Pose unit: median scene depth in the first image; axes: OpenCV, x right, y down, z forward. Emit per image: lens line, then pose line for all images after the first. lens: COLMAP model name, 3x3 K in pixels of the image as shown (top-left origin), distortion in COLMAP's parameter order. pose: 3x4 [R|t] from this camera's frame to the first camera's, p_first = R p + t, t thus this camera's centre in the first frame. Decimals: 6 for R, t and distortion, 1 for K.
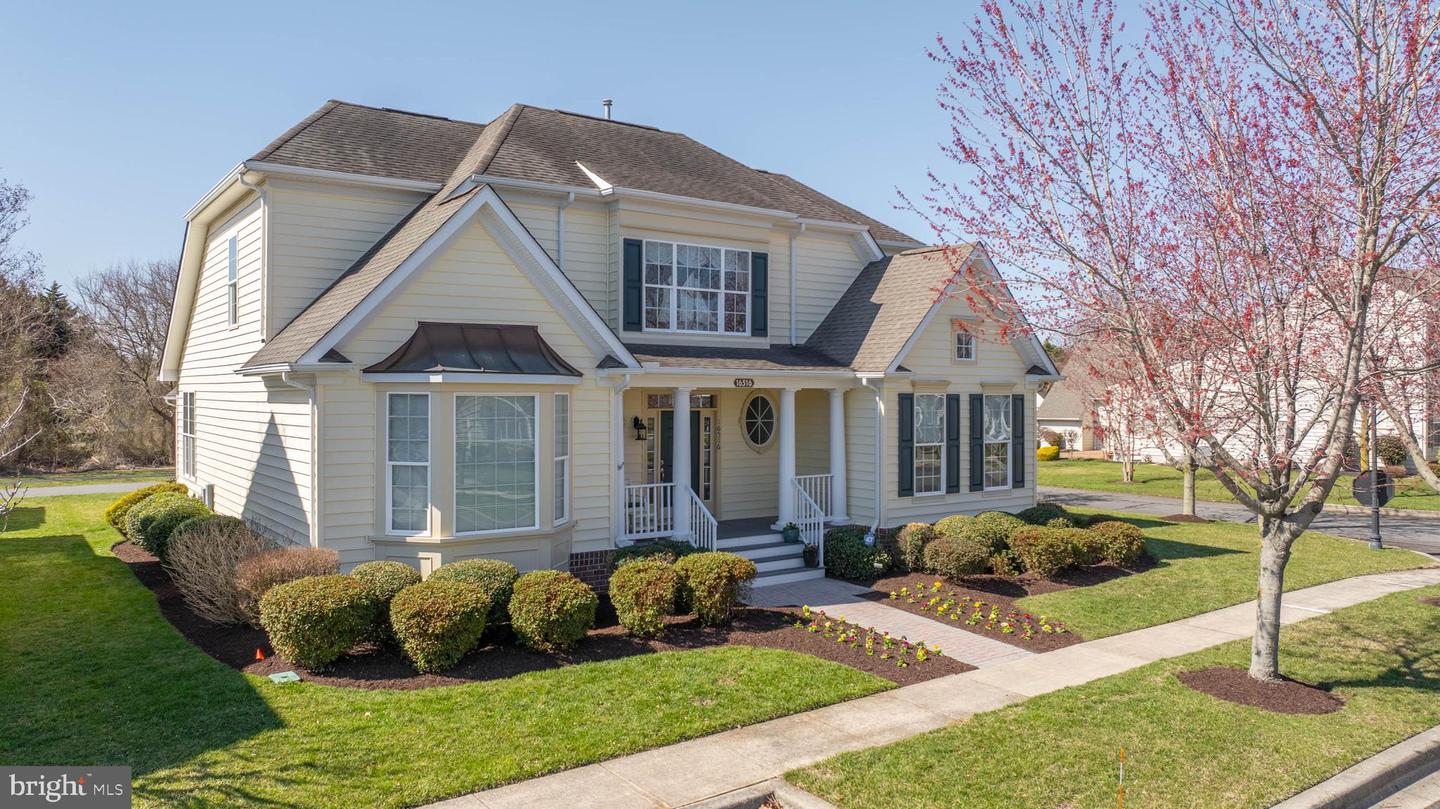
lens RADIAL K [[1007.8, 0, 720.0], [0, 1007.8, 404.5], [0, 0, 1]] dist [-0.025817, 0.005876]
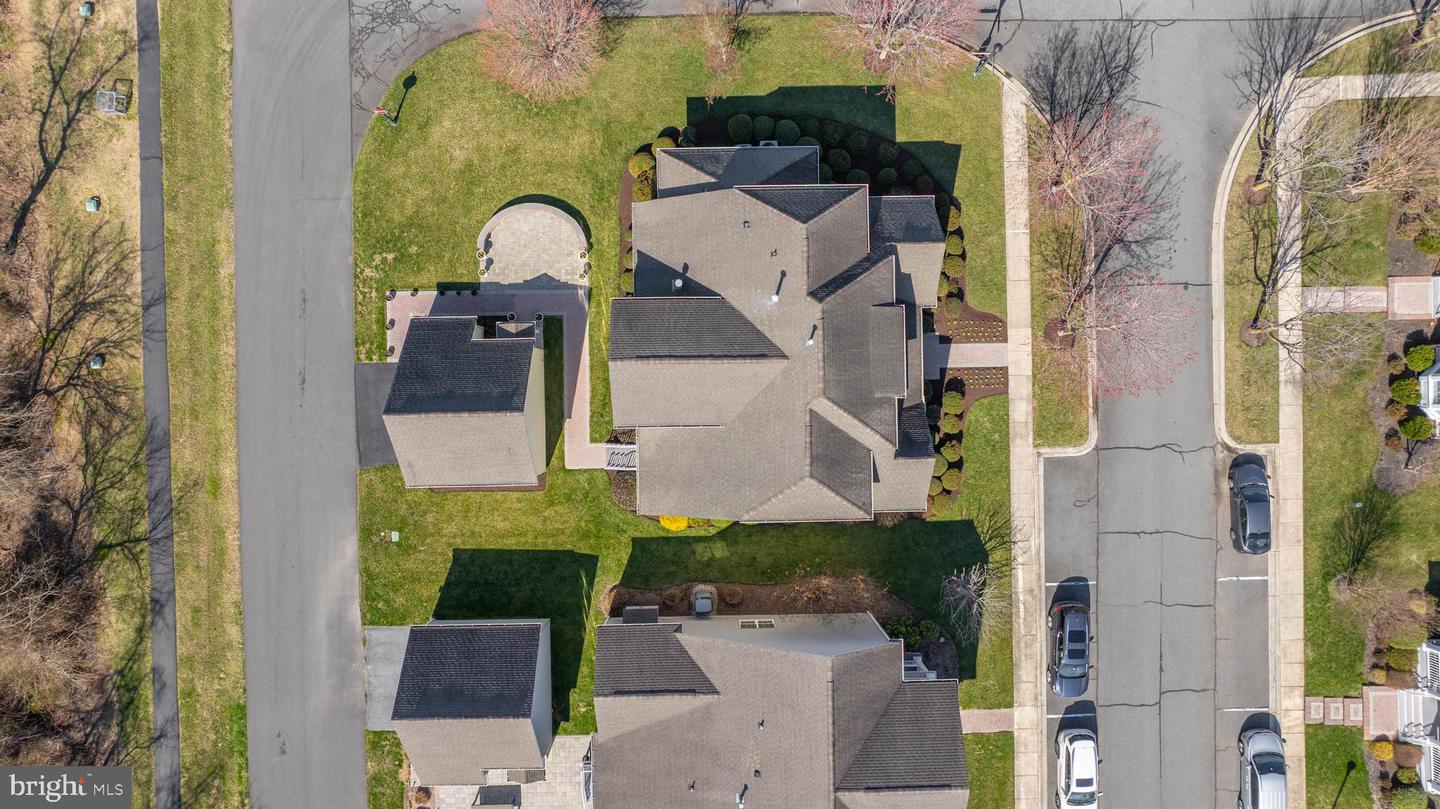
lens RADIAL K [[1026.4, 0, 720.0], [0, 1026.4, 404.5], [0, 0, 1]] dist [-0.024992, 0.008471]
pose [[0.569738, -0.821794, -0.007337, -0.351710], [0.000614, -0.008502, 0.999964, -2.694628], [-0.821826, -0.569722, -0.004339, 1.296532]]
